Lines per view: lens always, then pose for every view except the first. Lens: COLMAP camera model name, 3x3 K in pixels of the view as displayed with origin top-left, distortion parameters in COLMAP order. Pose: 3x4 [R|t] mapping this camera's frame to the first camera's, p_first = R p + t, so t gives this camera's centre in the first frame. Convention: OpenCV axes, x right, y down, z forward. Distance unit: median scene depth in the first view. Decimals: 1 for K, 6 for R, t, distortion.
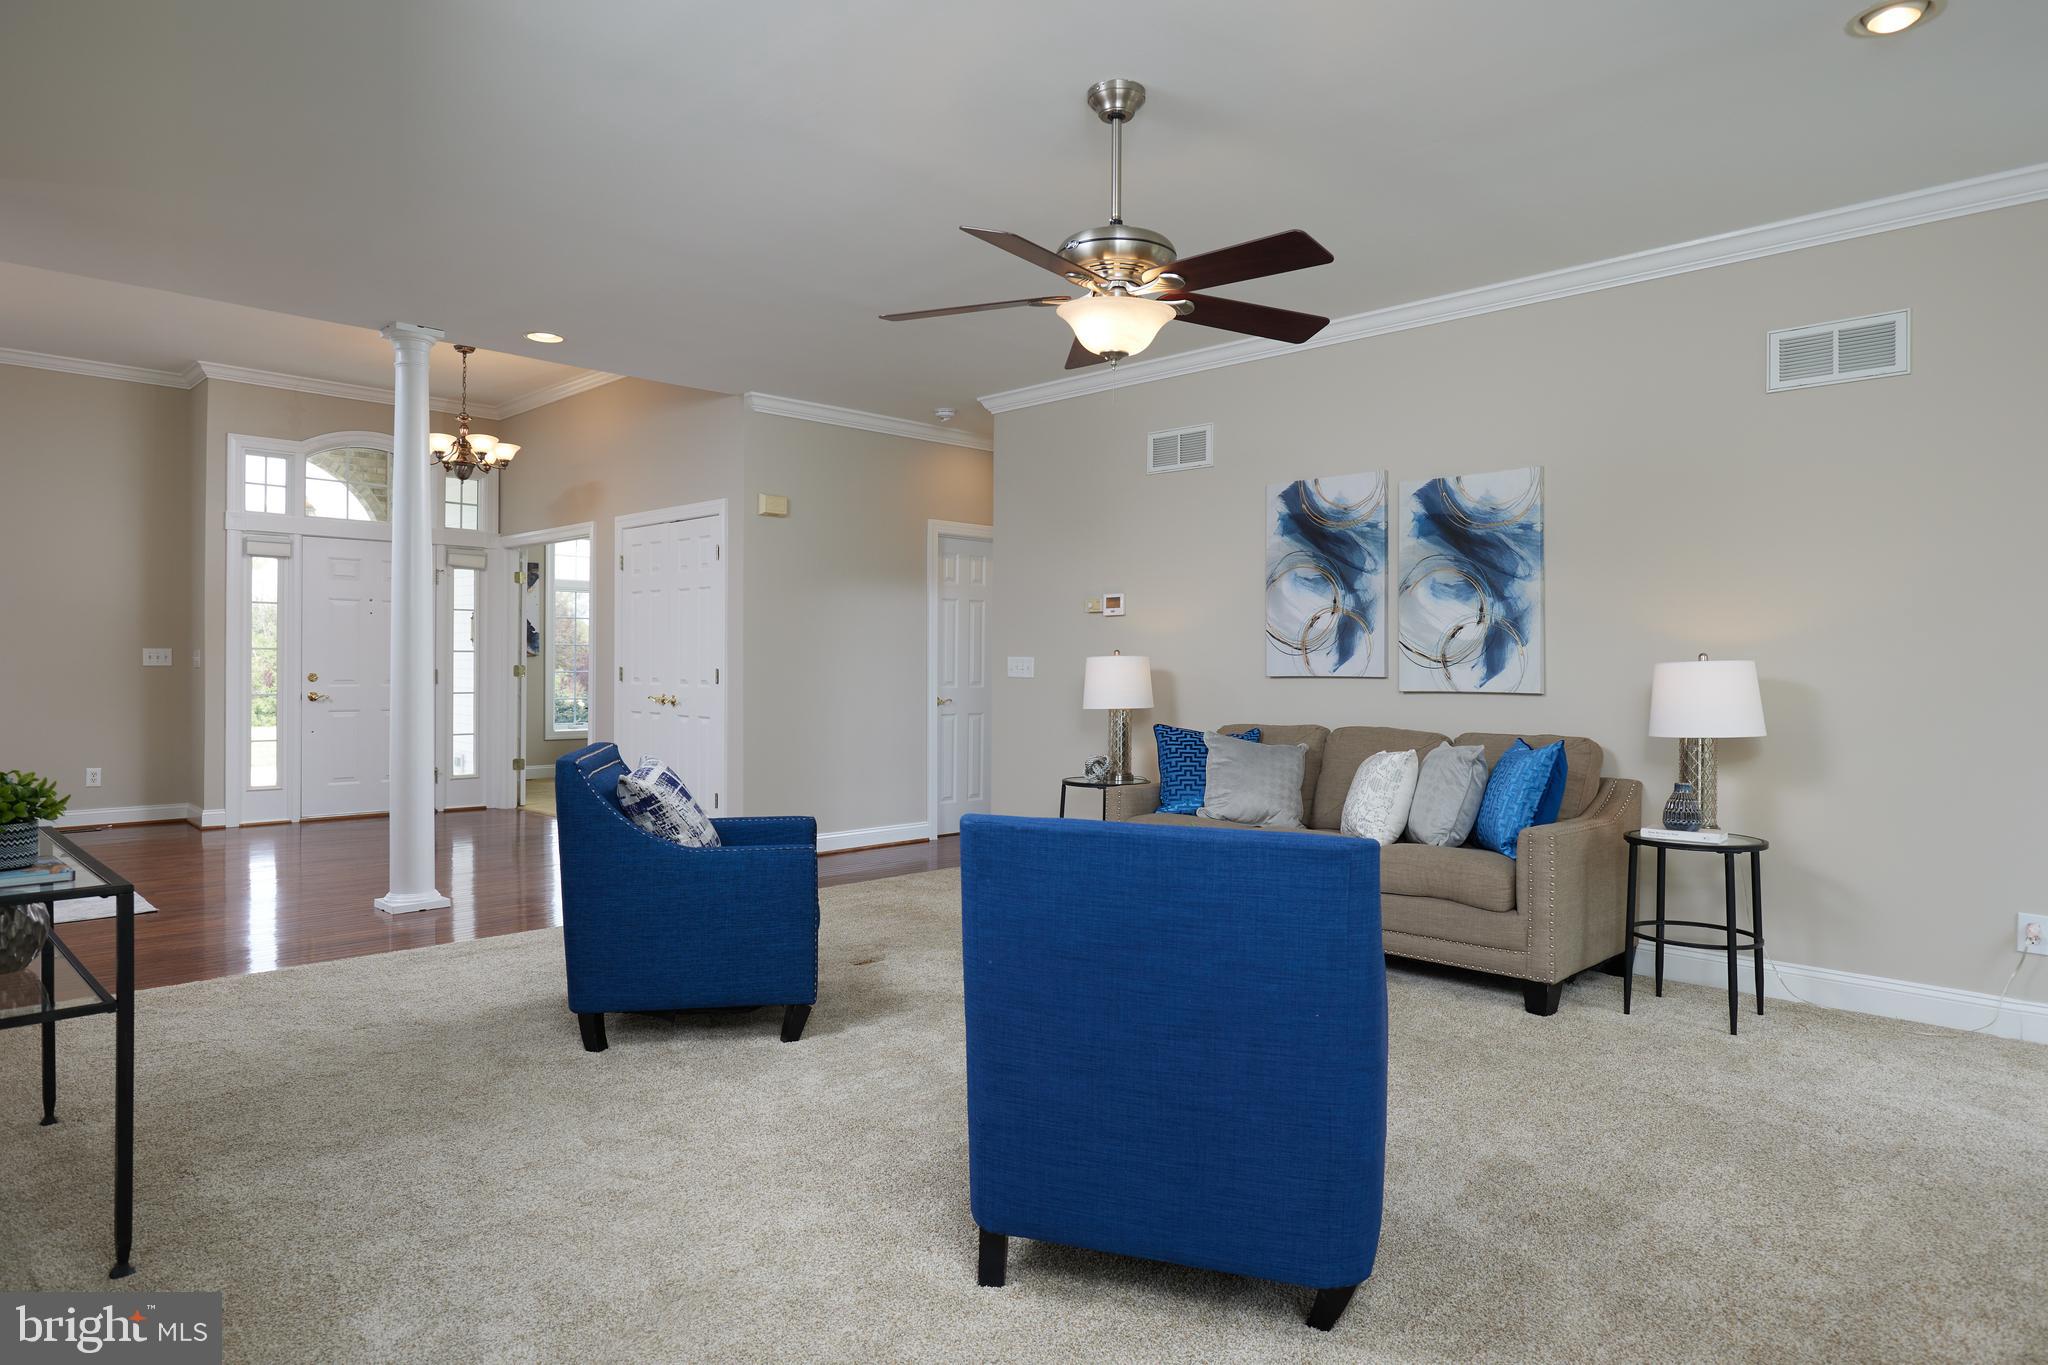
lens RADIAL K [[1211.2, 0, 1022.8], [0, 1211.2, 675.3], [0, 0, 1]] dist [-0.005384, -0.001062]
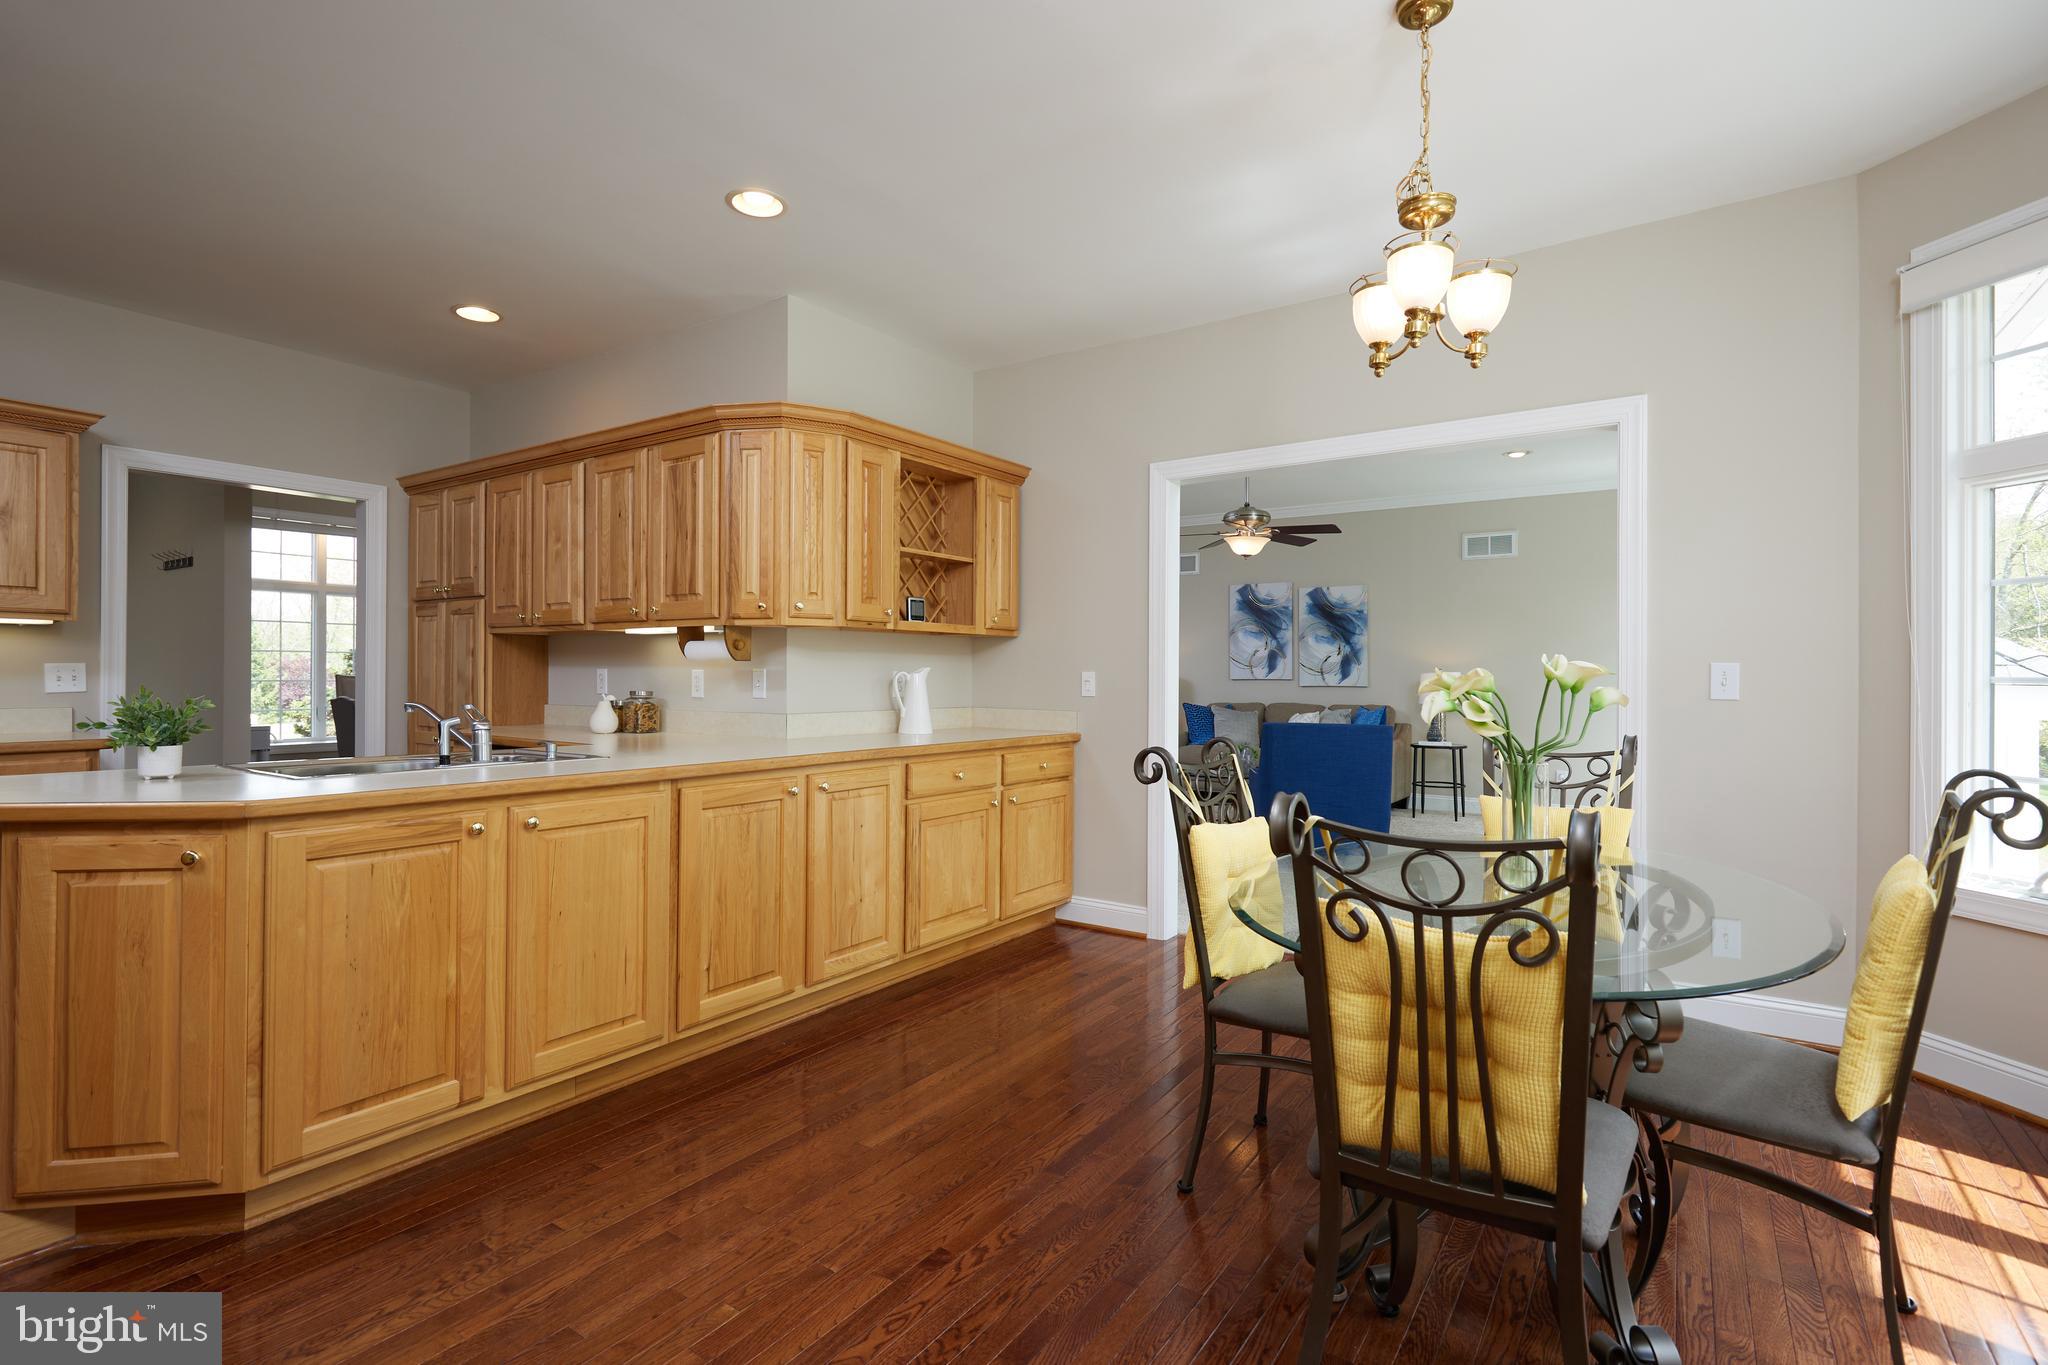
lens RADIAL K [[969.1, 0, 1023.0], [0, 969.1, 678.6], [0, 0, 1]] dist [-0.001072, -0.001299]
pose [[0.984261, -0.005843, 0.176625, -0.483817], [0.006174, 0.999980, -0.001326, -0.000806], [-0.176614, 0.002395, 0.984277, -0.610790]]
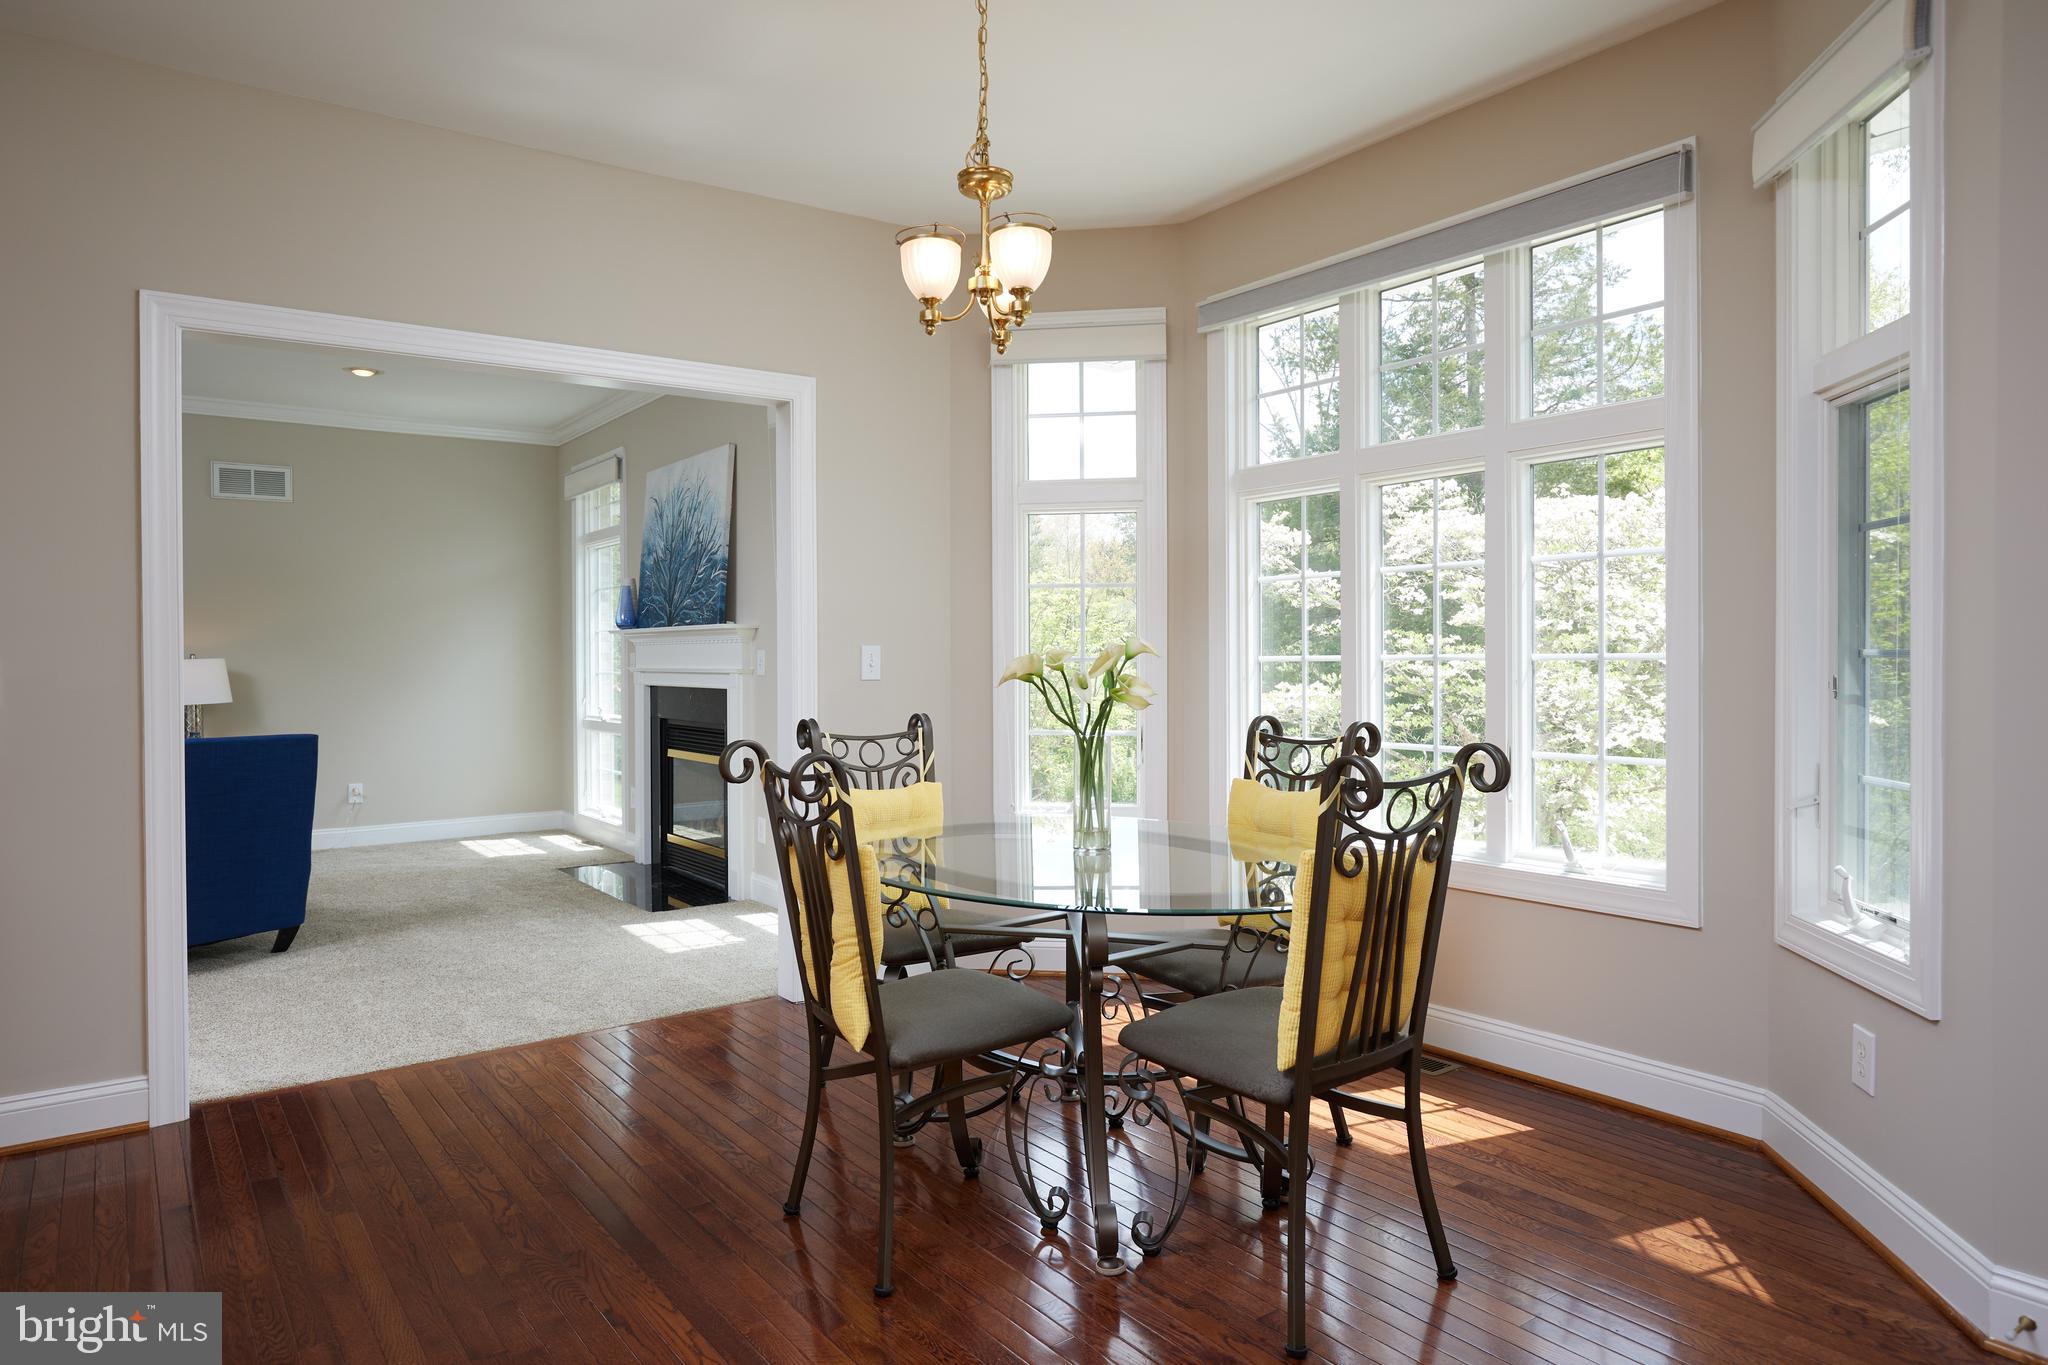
lens RADIAL K [[1271.4, 0, 1019.8], [0, 1271.4, 673.6], [0, 0, 1]] dist [0.003022, 0.001031]
pose [[0.164994, -0.020431, 0.986083, -0.779792], [0.015172, 0.999720, 0.018175, -0.004250], [-0.986178, 0.011962, 0.165258, -0.323469]]
